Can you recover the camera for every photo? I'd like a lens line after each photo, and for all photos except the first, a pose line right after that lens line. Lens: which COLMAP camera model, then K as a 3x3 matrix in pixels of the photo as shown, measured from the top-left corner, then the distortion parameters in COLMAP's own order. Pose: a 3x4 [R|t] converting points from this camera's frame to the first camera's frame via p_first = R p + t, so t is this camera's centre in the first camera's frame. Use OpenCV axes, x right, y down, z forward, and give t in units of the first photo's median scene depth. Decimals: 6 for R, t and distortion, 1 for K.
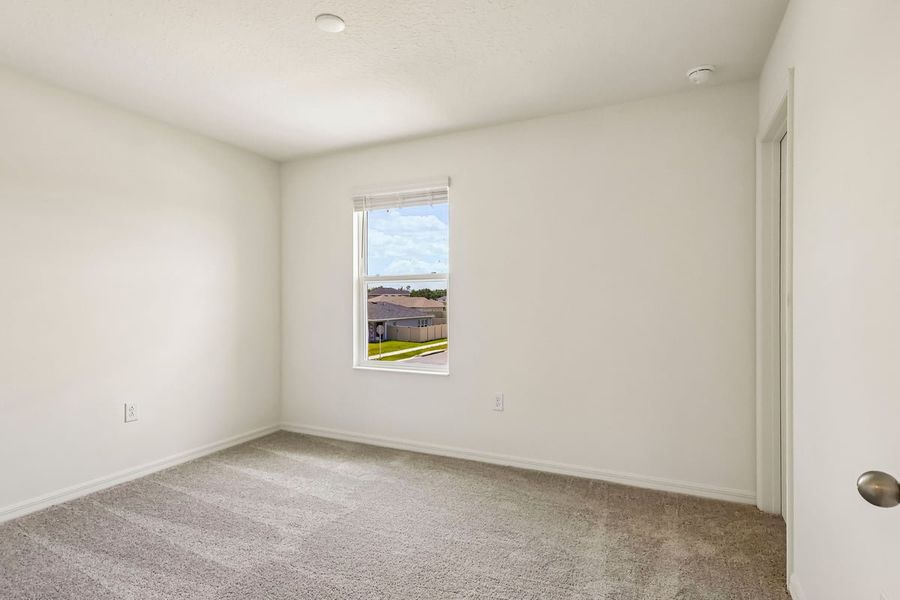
lens RADIAL K [[457.5, 0, 450.0], [0, 457.5, 300.0], [0, 0, 1]] dist [-0.001325, -0.000168]
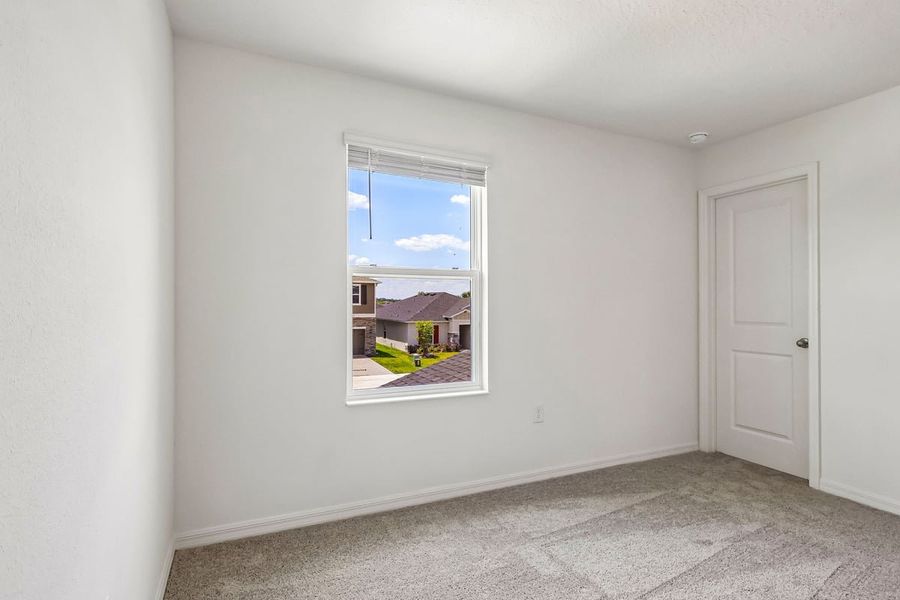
lens RADIAL K [[457.5, 0, 450.0], [0, 457.5, 300.0], [0, 0, 1]] dist [-0.001325, -0.000168]
pose [[0.637975, 0.012548, 0.769955, -0.662288], [-0.007882, 0.999921, -0.009765, 0.003529], [-0.770017, 0.000161, 0.638024, 0.500188]]
